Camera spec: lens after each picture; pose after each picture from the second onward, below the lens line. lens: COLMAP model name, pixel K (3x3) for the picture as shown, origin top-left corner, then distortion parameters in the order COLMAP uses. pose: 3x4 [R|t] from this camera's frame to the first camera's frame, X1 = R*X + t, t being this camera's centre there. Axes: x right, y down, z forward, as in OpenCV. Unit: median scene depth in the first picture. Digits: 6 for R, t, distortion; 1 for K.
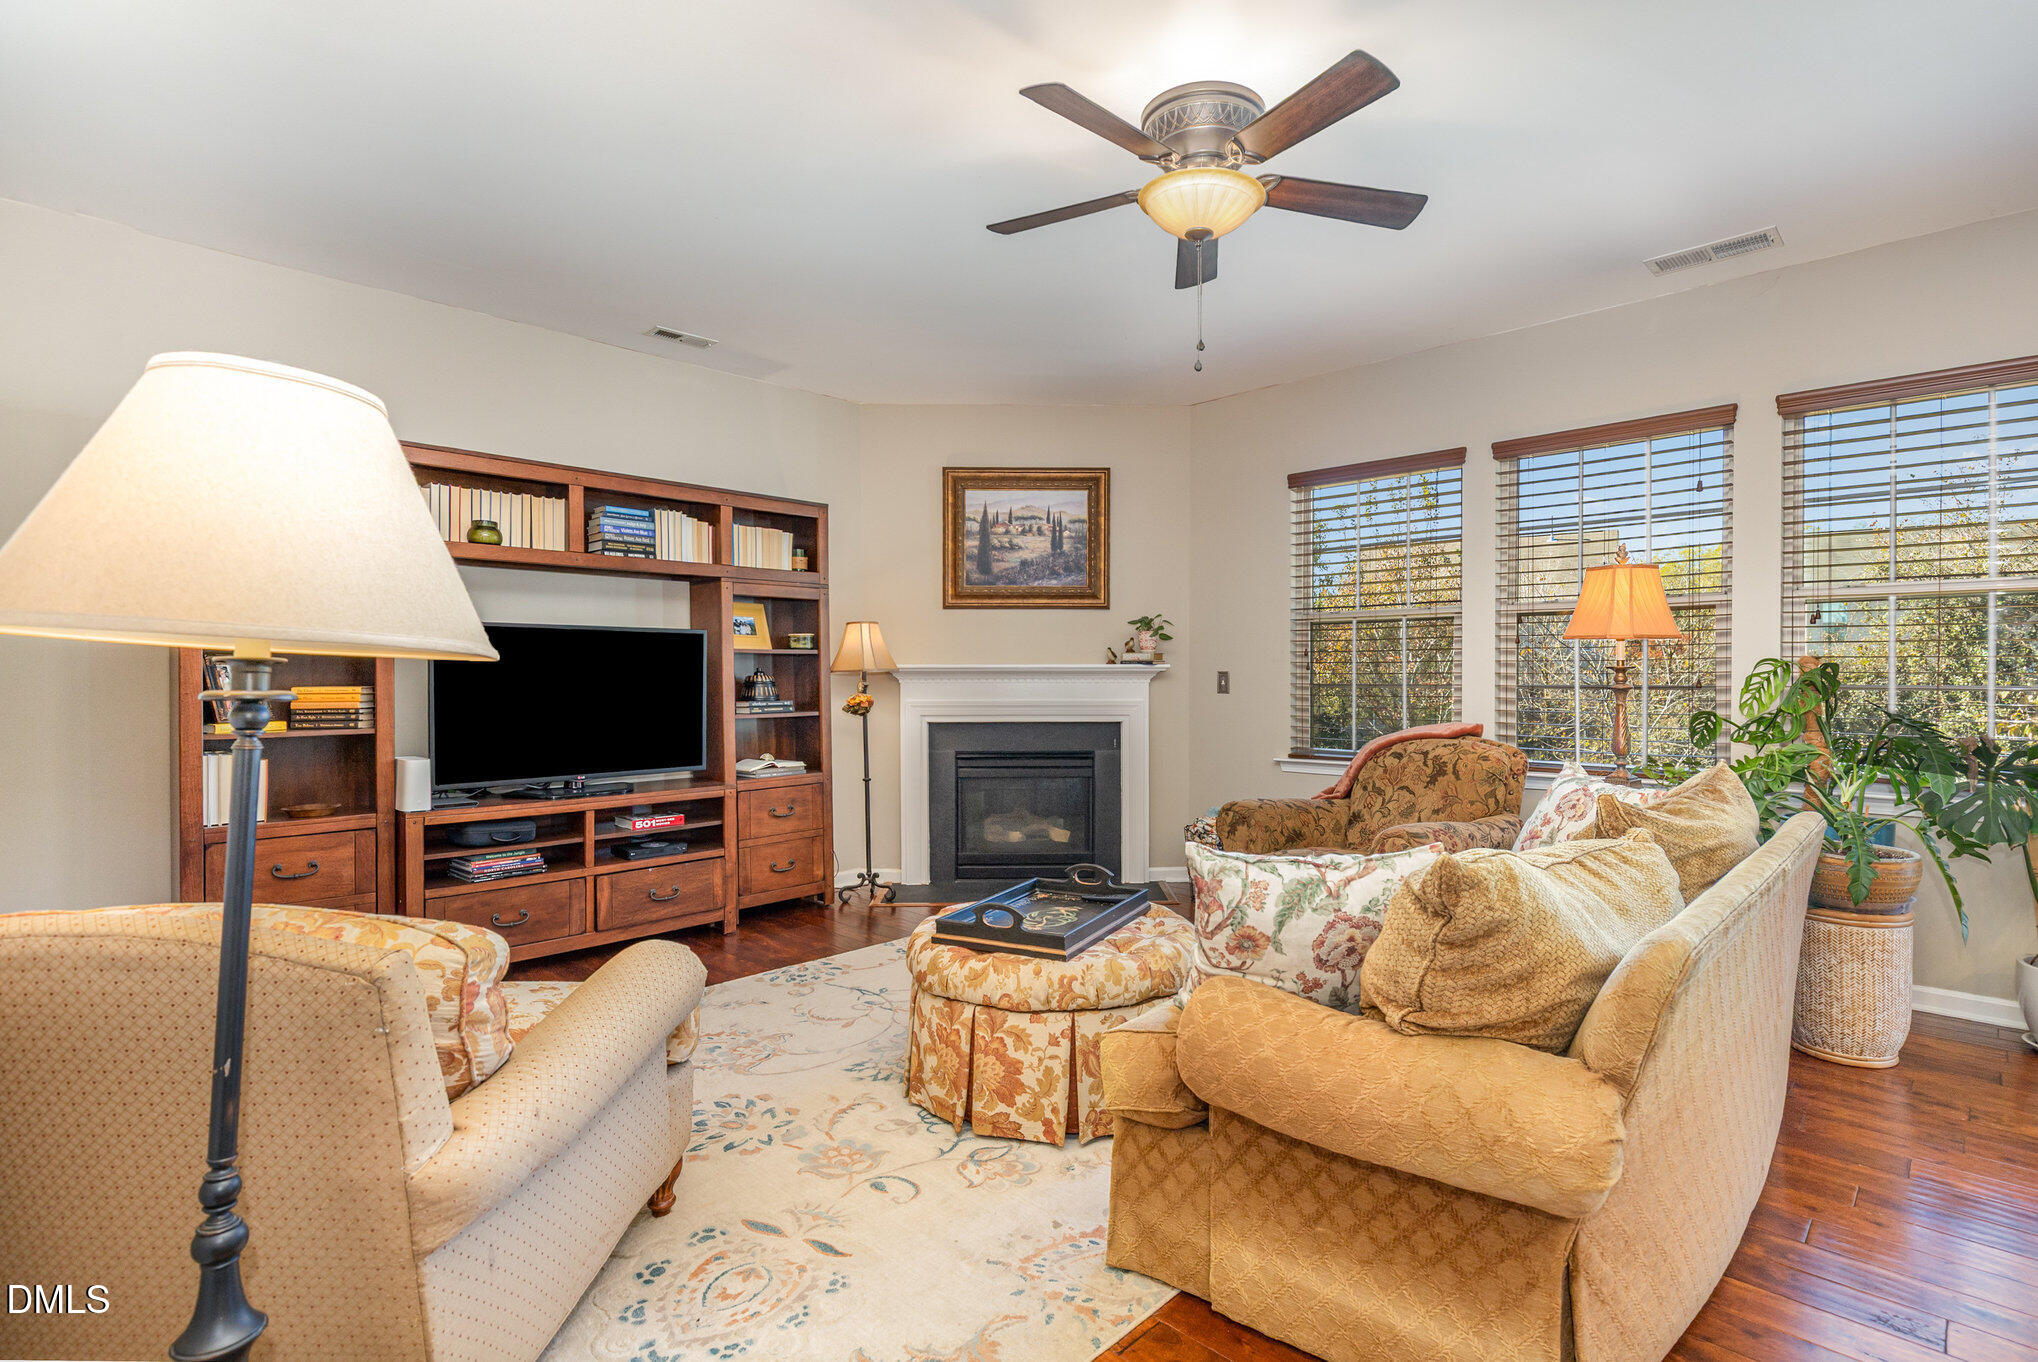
lens RADIAL K [[971.8, 0, 1051.1], [0, 971.8, 681.7], [0, 0, 1]] dist [0.000168, 0.000682]
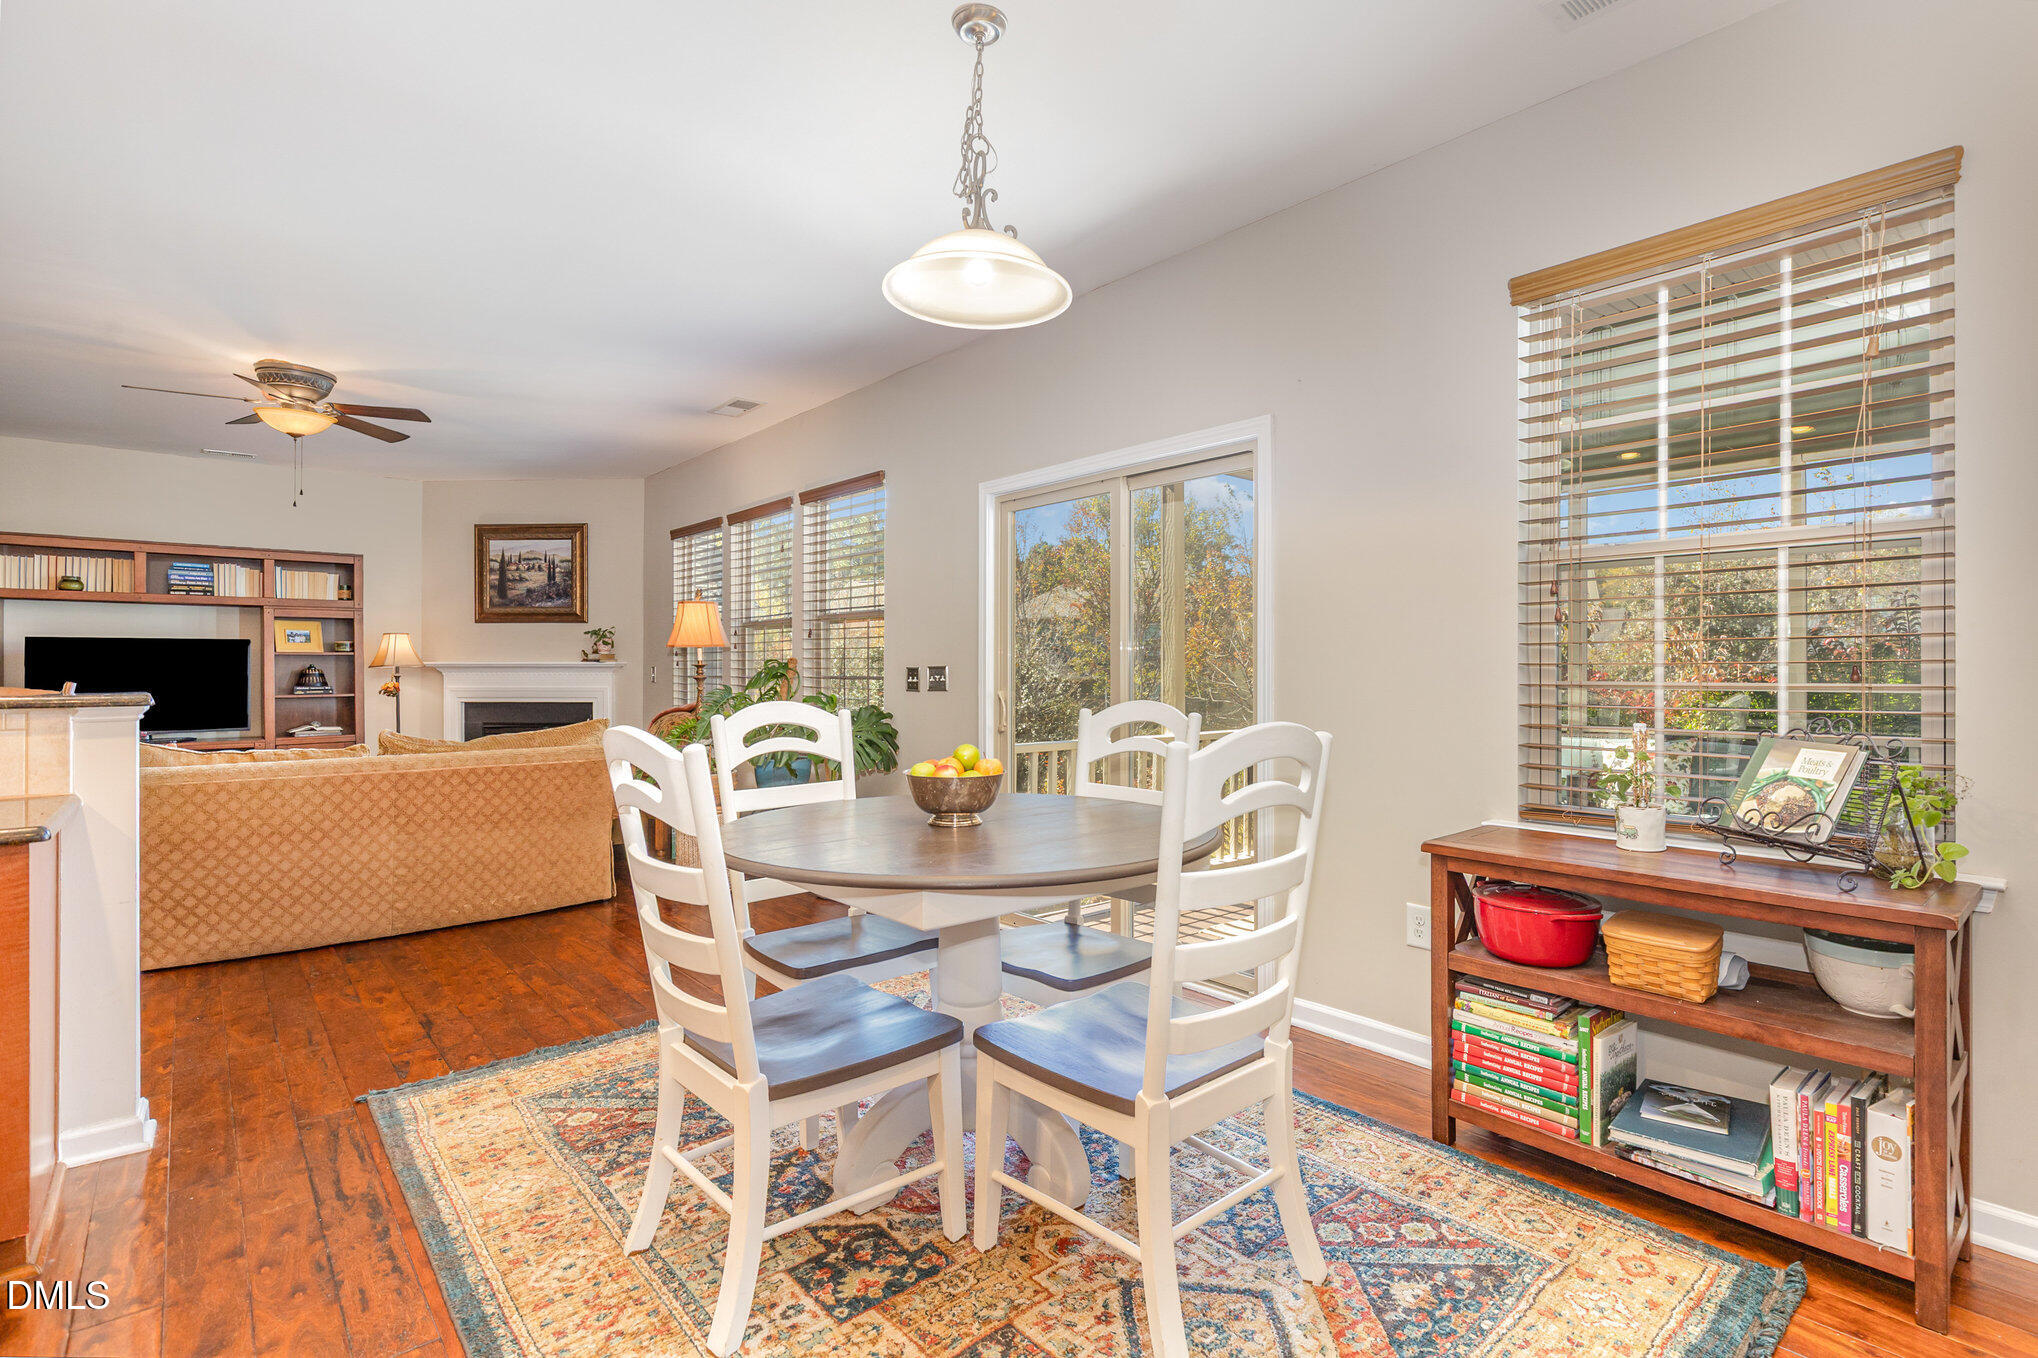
lens RADIAL K [[971.8, 0, 1051.1], [0, 971.8, 679.7], [0, 0, 1]] dist [0.000168, 0.000682]
pose [[0.996187, 0.002439, -0.087210, 0.934109], [-0.001855, 0.999975, 0.006772, -0.002855], [0.087224, -0.006585, 0.996167, -0.384926]]
